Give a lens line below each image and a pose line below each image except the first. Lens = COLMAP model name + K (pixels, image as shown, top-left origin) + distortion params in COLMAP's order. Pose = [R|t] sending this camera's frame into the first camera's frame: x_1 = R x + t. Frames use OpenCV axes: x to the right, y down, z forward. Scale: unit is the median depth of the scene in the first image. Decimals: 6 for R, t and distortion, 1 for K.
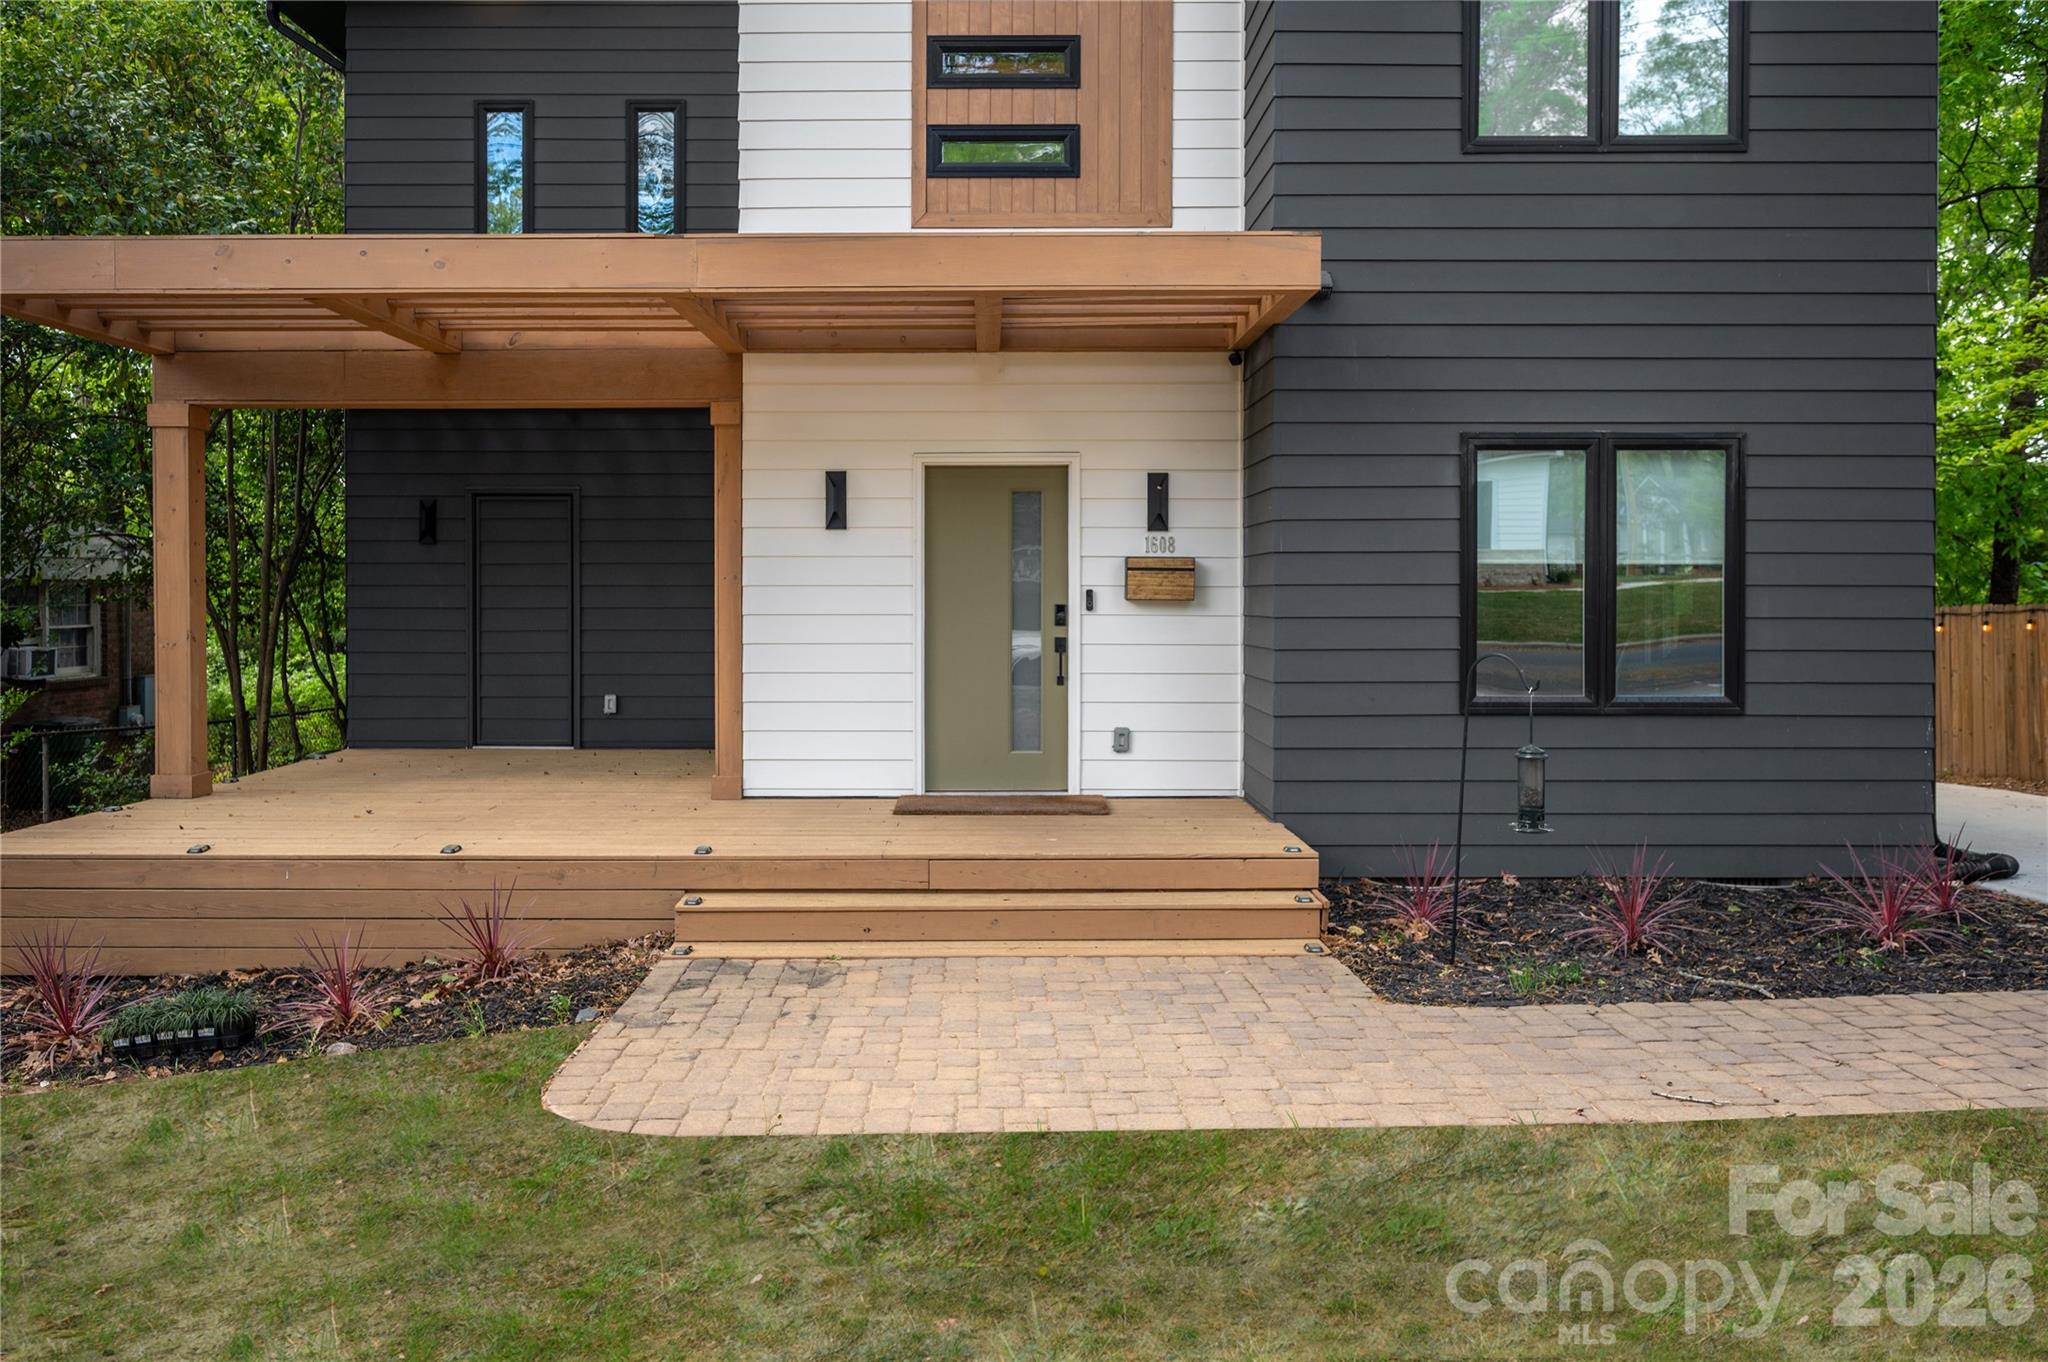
lens RADIAL K [[1422.9, 0, 916.2], [0, 1422.9, 466.8], [0, 0, 1]] dist [0.007232, 0.002150]
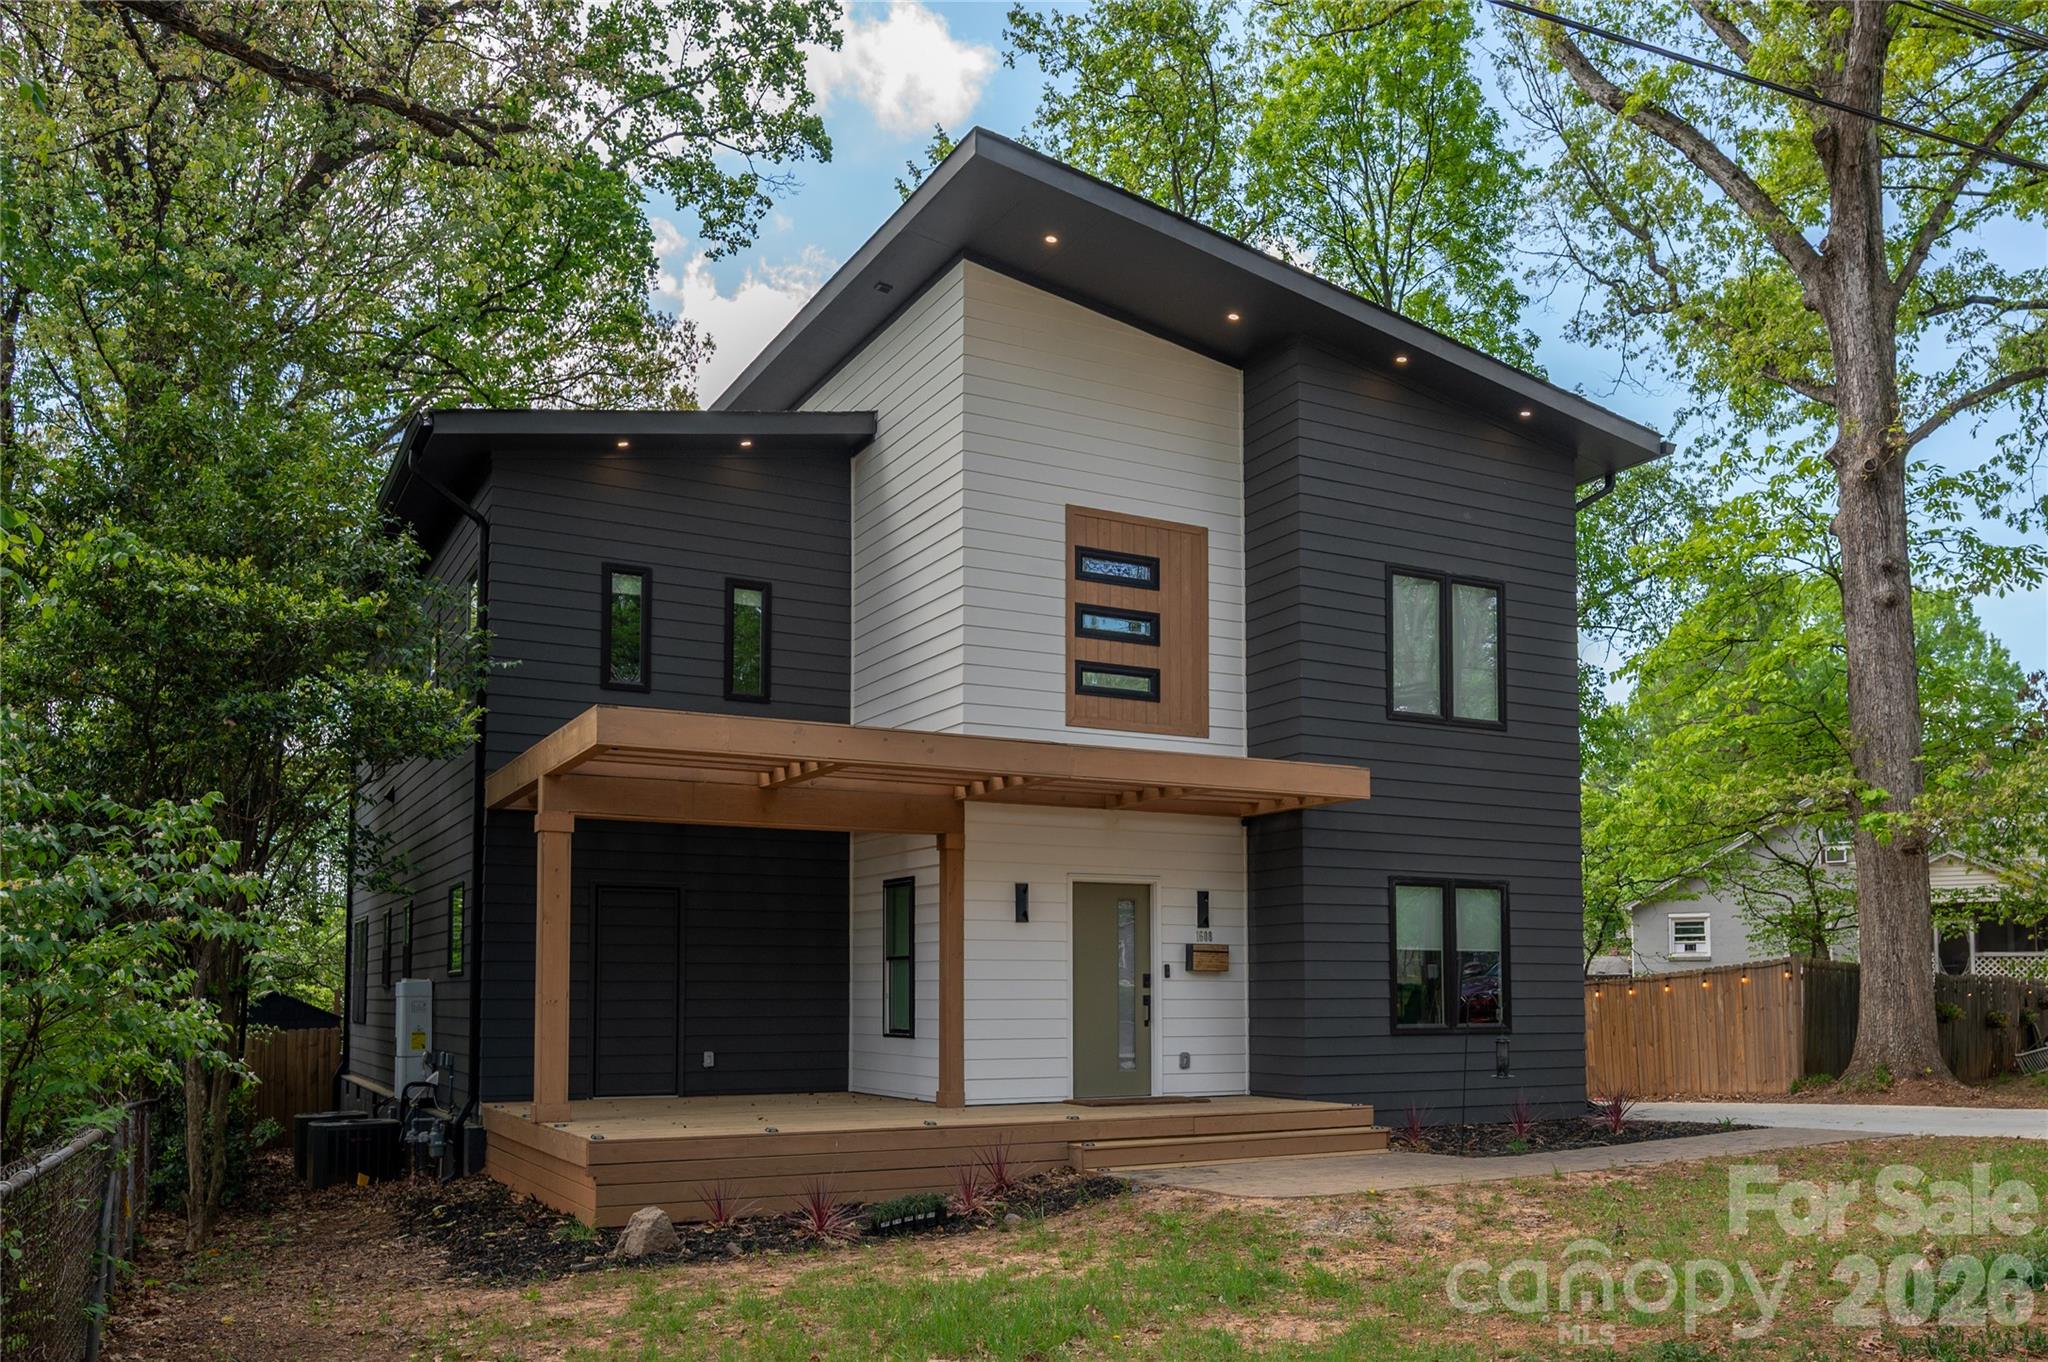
lens RADIAL K [[1531.6, 0, 1024.0], [0, 1531.6, 681.0], [0, 0, 1]] dist [0.003672, 0.000744]
pose [[0.888328, 0.091220, 0.450057, -0.813281], [-0.038970, 0.991511, -0.124045, -0.008291], [-0.457552, 0.092654, 0.884342, -0.460469]]
